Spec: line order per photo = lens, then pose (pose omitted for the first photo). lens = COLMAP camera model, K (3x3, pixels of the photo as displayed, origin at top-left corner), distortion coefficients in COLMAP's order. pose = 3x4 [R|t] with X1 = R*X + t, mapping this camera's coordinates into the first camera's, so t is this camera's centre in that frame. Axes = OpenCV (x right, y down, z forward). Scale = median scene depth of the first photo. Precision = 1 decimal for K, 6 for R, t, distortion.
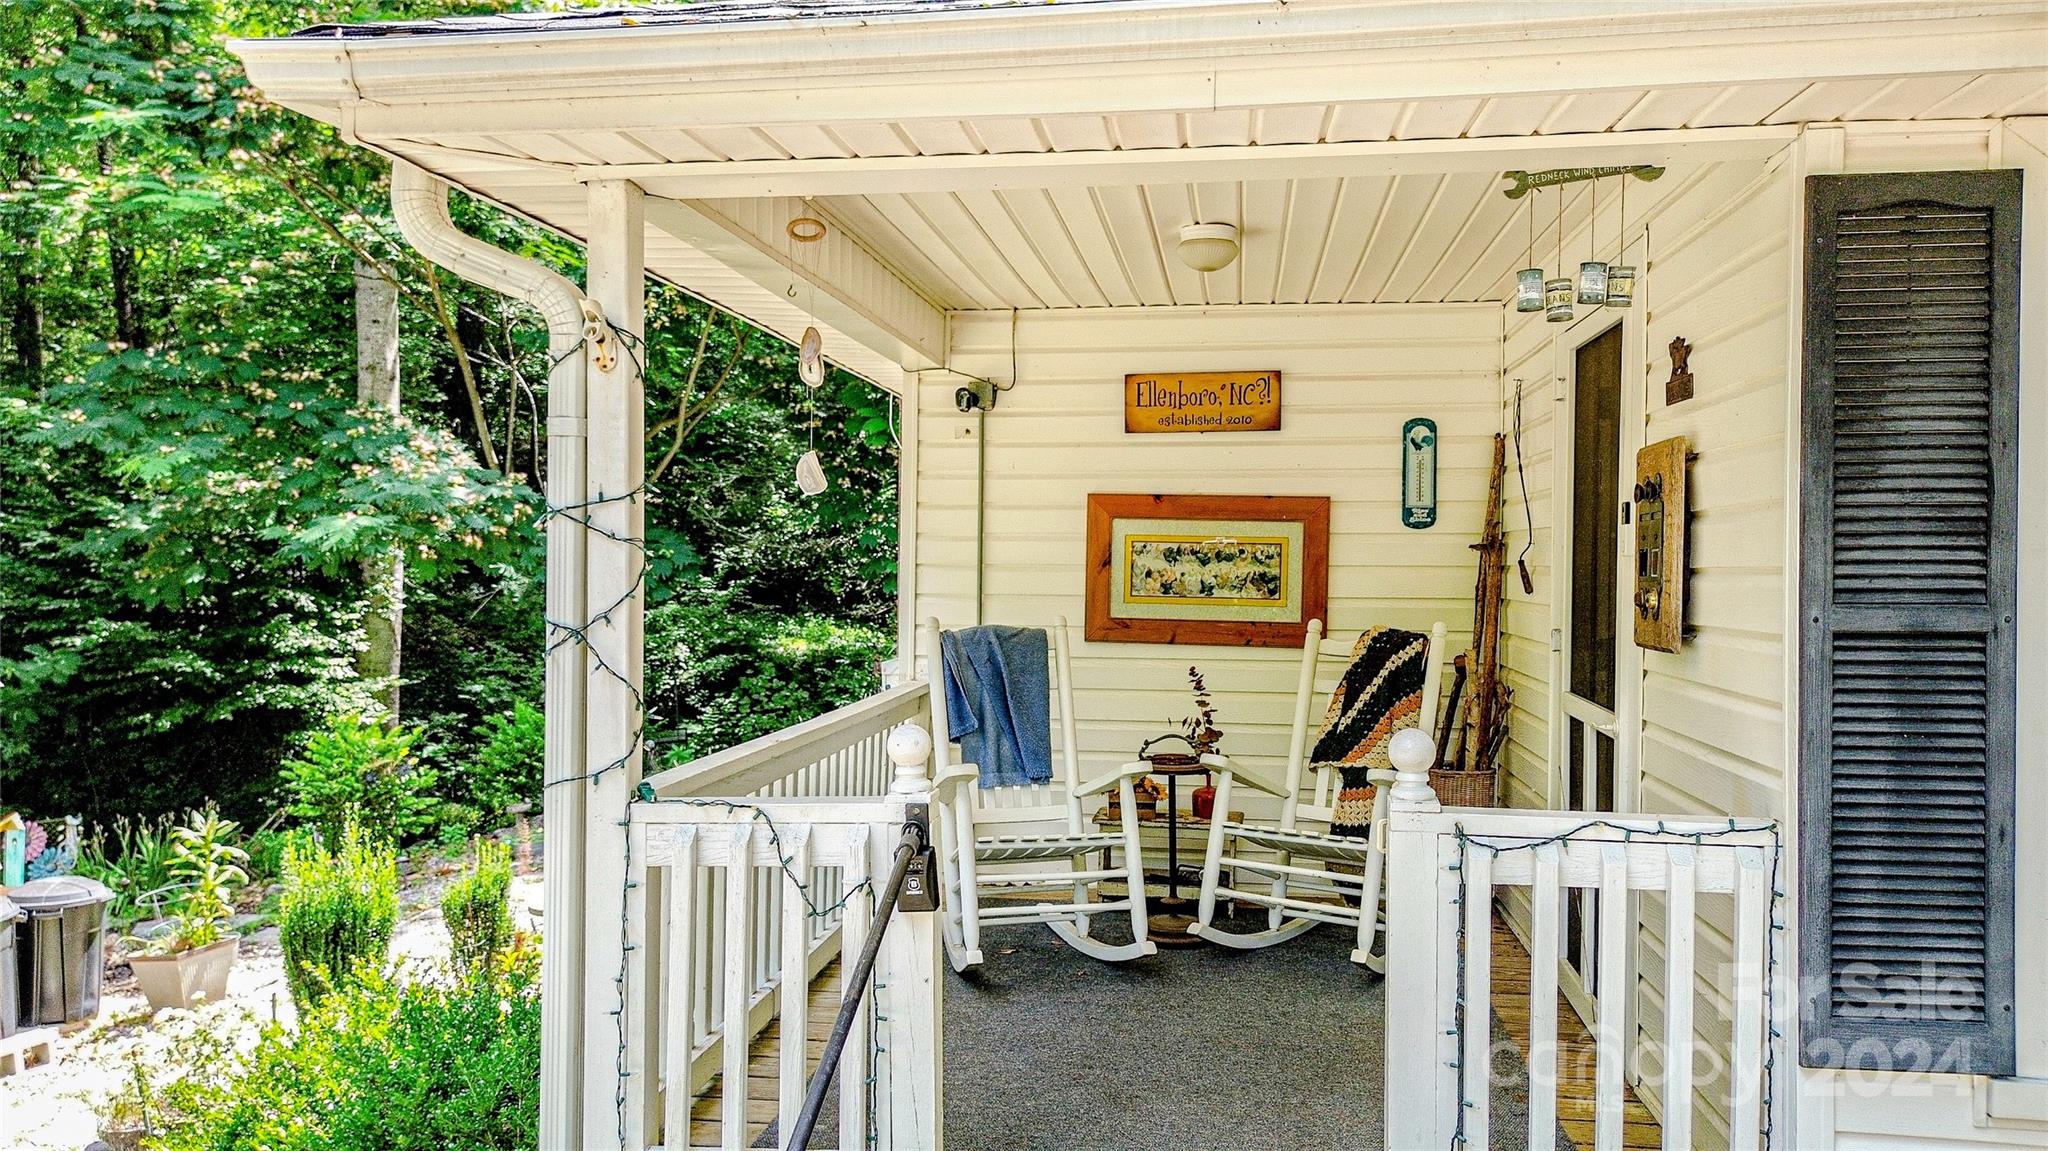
lens RADIAL K [[1479.6, 0, 1024.0], [0, 1479.6, 575.5], [0, 0, 1]] dist [0.077242, -0.095607]
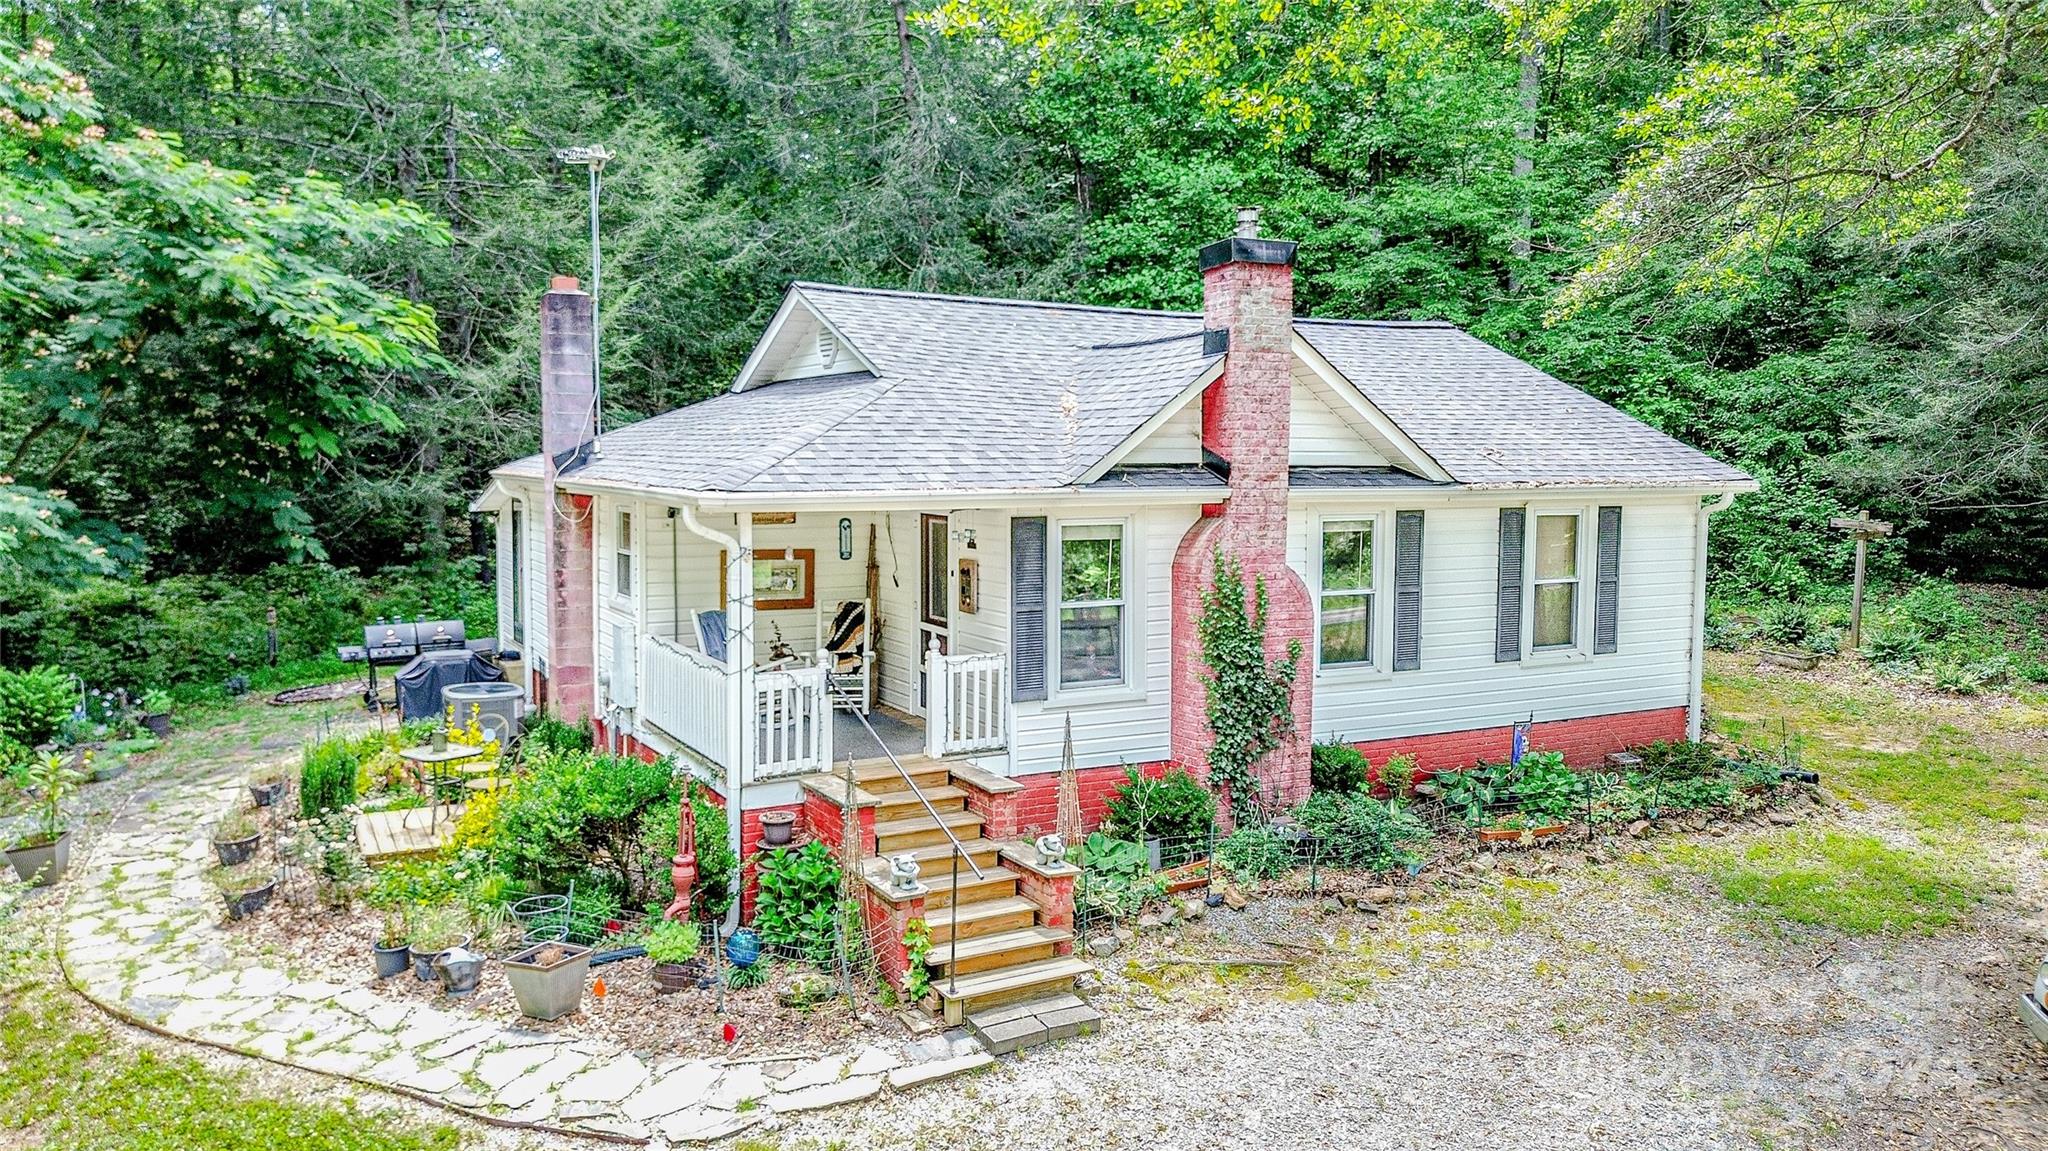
lens RADIAL K [[1479.6, 0, 1024.0], [0, 1479.6, 575.5], [0, 0, 1]] dist [0.077242, -0.095607]
pose [[0.810115, -0.056289, 0.583563, -1.247103], [0.011997, 0.996763, 0.079491, -0.258689], [-0.586149, -0.057395, 0.808168, -1.606514]]
